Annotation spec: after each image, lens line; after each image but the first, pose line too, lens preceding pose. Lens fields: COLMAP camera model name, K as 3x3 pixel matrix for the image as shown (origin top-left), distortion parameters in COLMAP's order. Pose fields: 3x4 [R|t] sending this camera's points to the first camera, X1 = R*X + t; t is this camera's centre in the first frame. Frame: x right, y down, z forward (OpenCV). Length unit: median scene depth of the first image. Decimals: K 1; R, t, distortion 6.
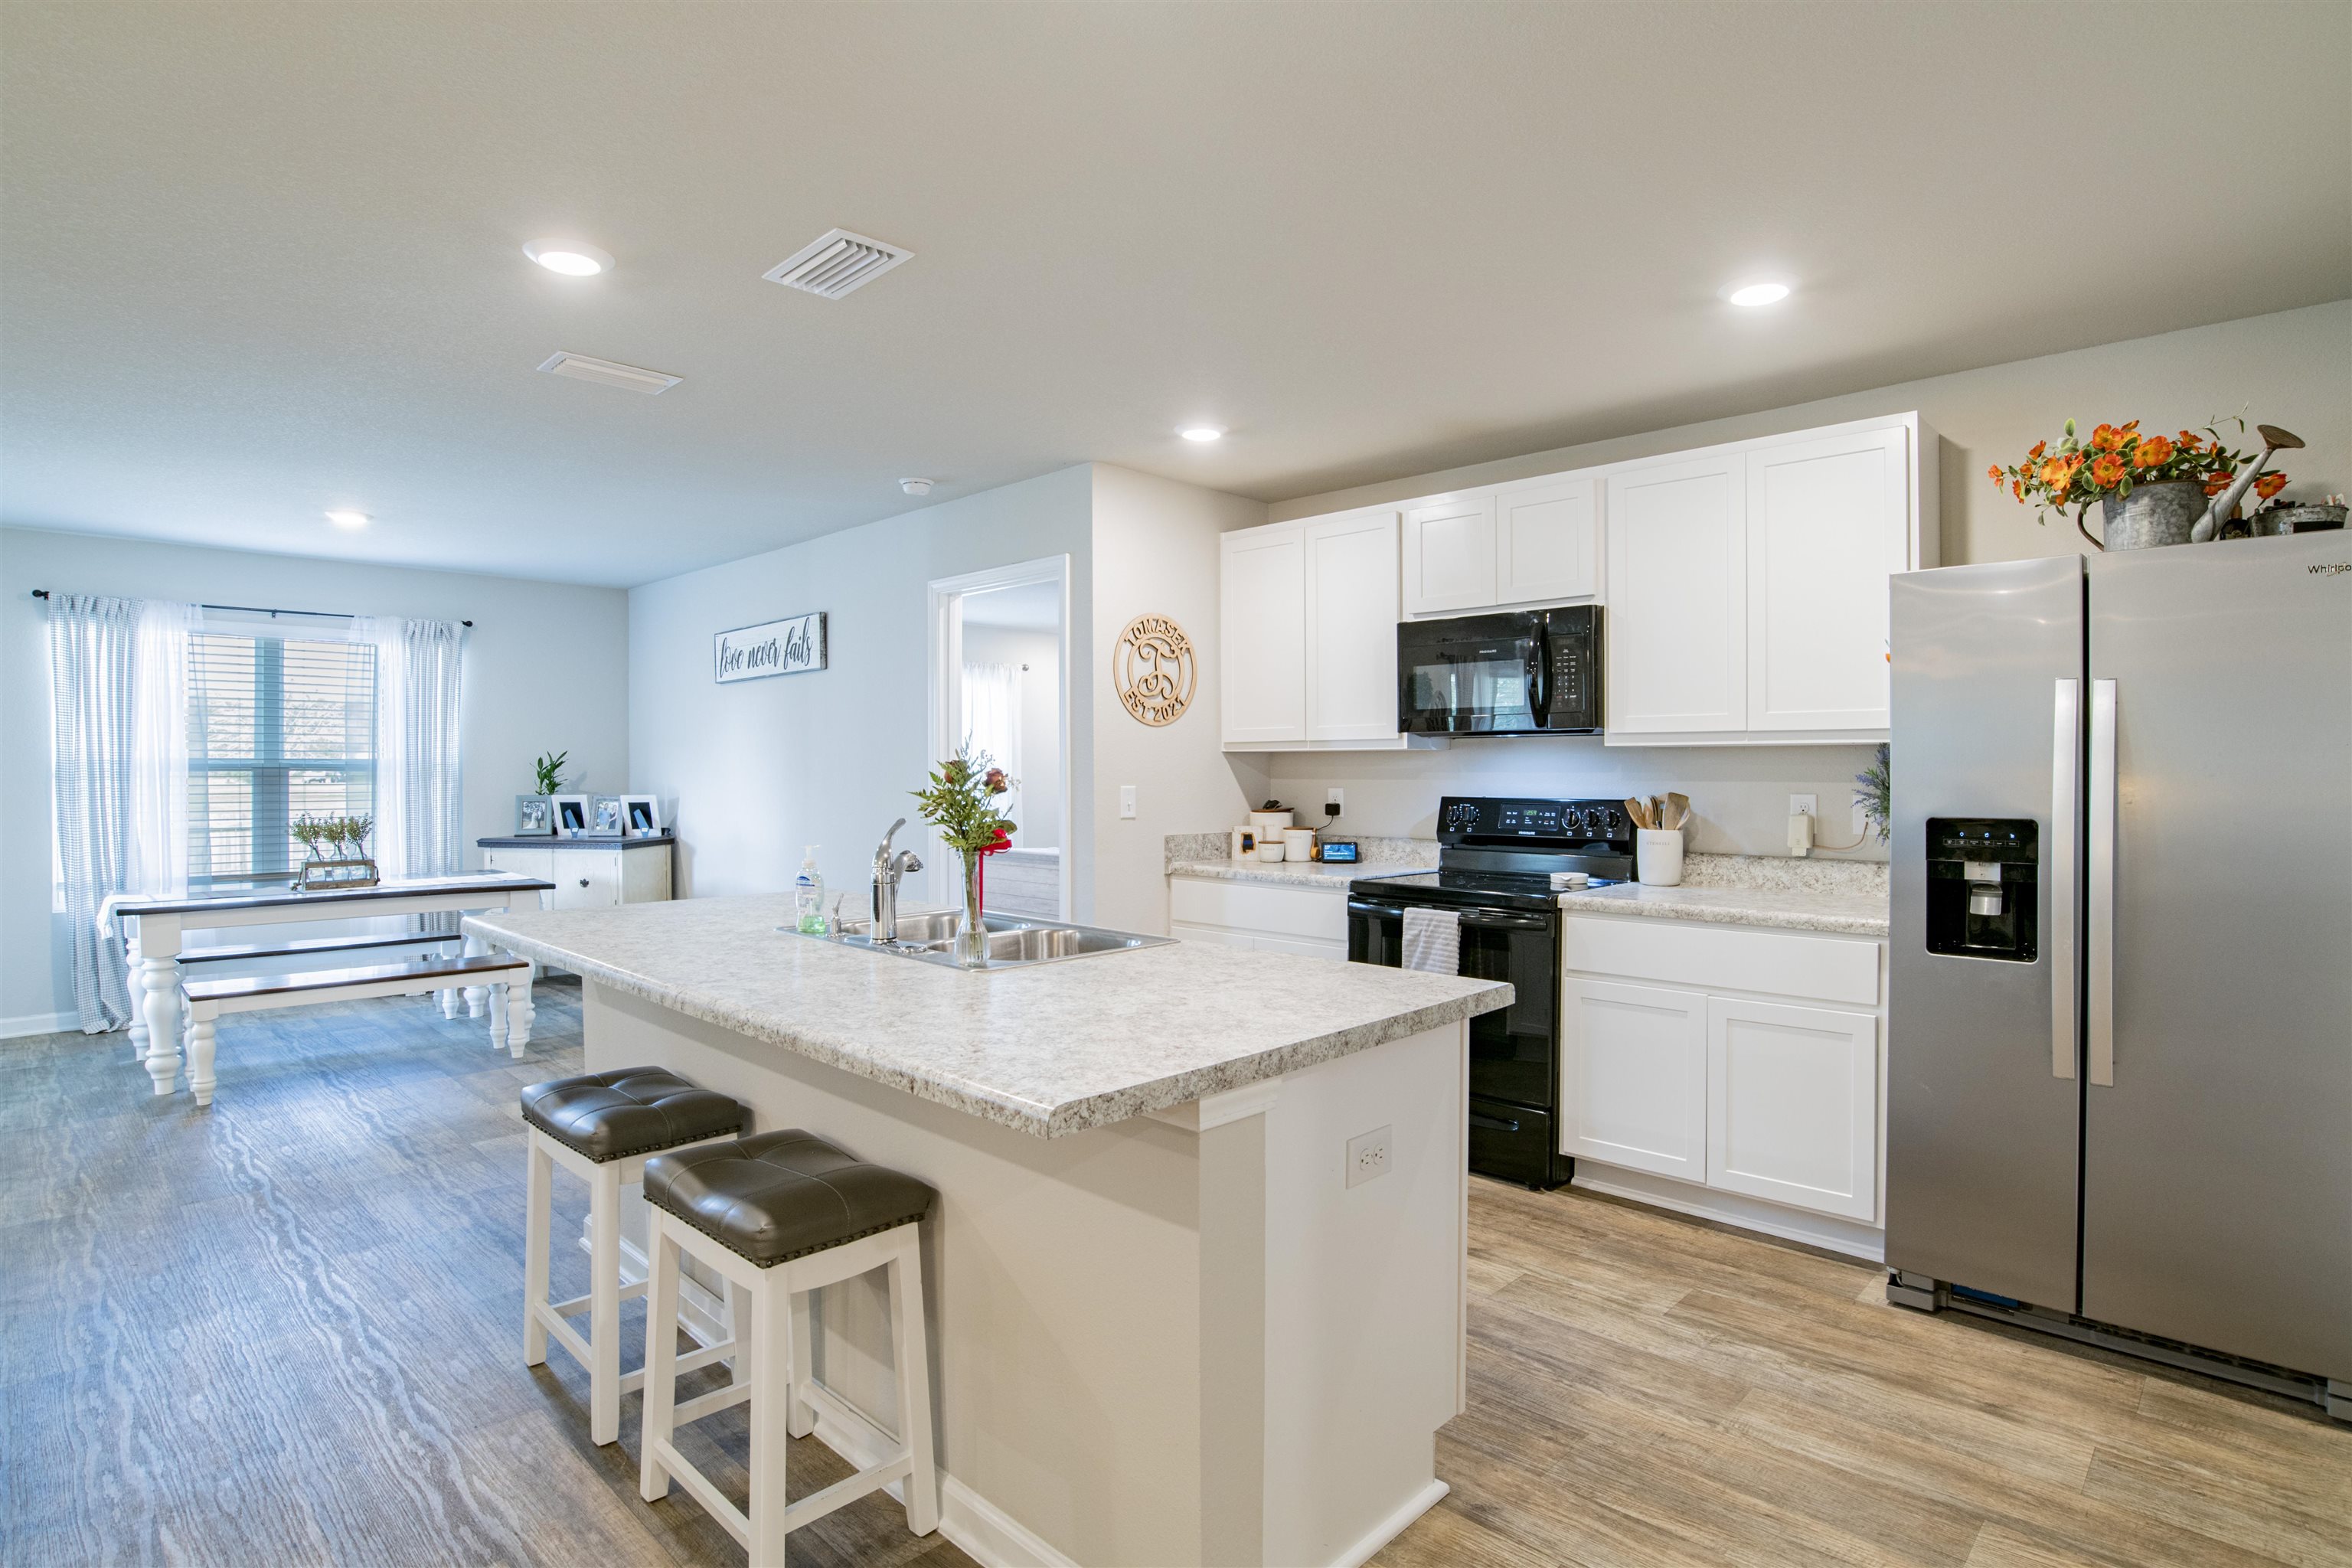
lens RADIAL K [[1268.1, 0, 1176.0], [0, 1268.1, 784.0], [0, 0, 1]] dist [0.028486, 0.000993]
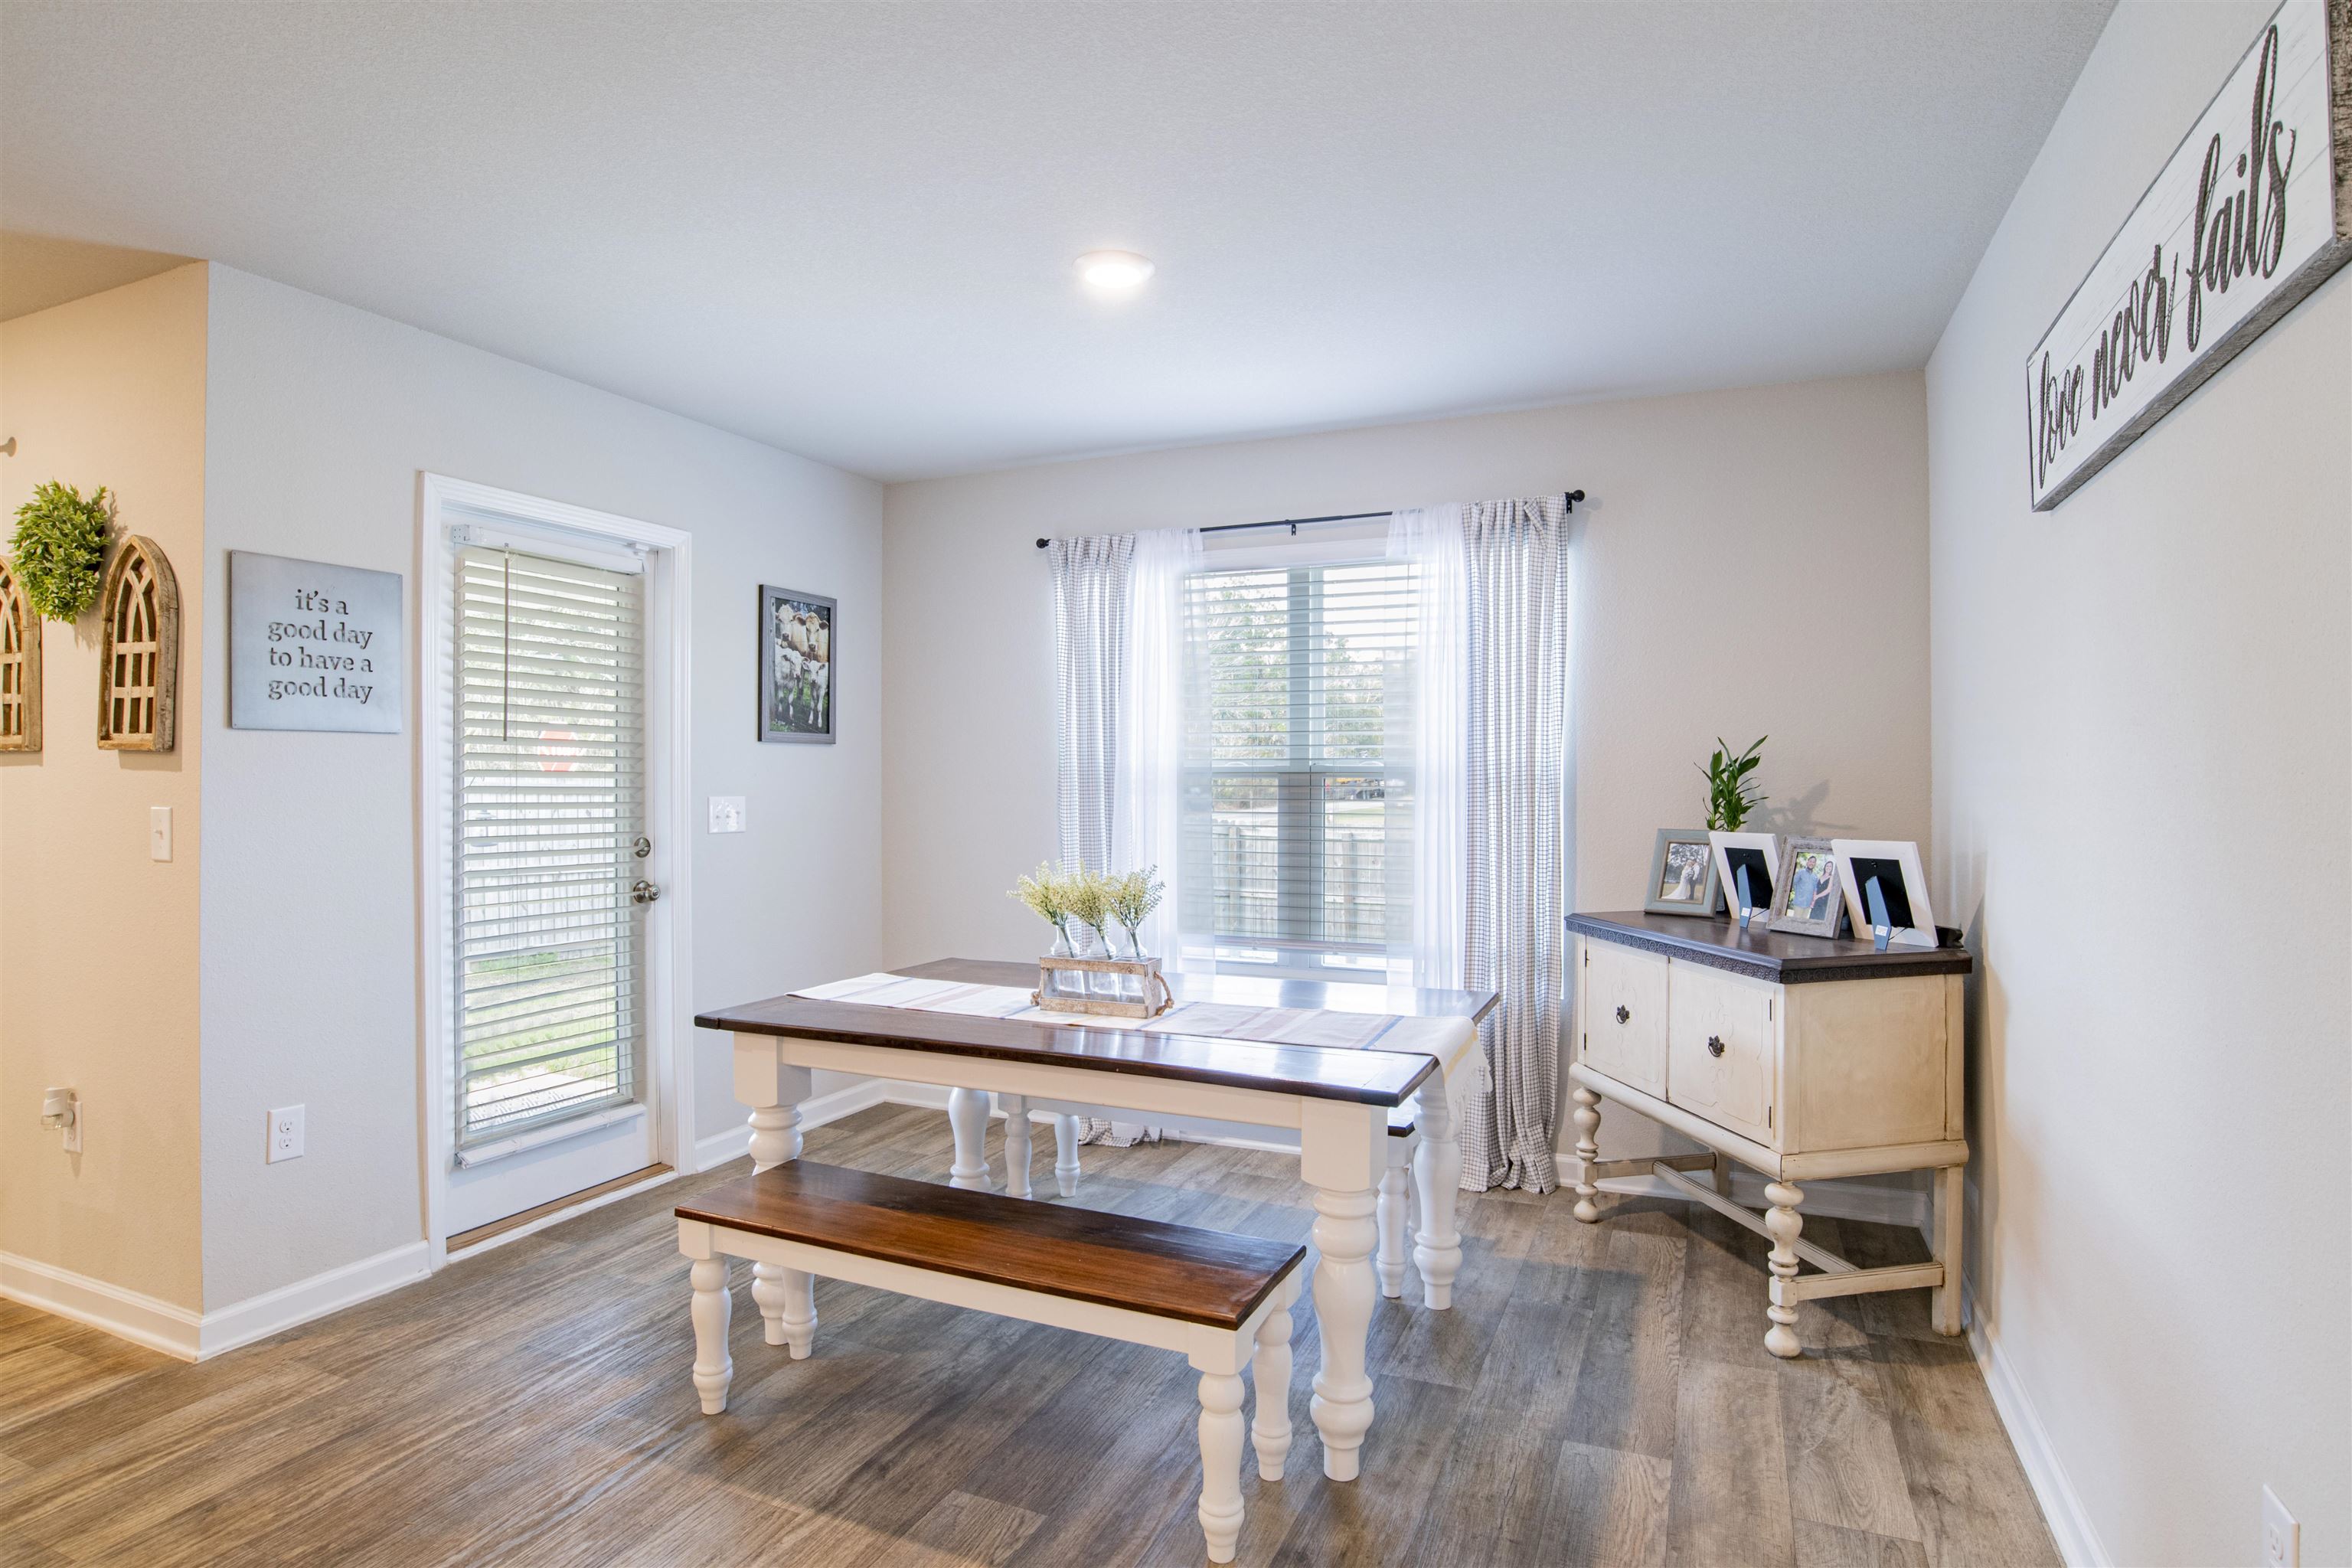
lens RADIAL K [[1268.1, 0, 1176.0], [0, 1268.1, 784.0], [0, 0, 1]] dist [0.028486, 0.000993]
pose [[0.397794, 0.005657, -0.917457, -0.143000], [-0.008535, 0.999961, 0.002465, -0.008027], [0.917435, 0.006849, 0.397827, 0.642980]]
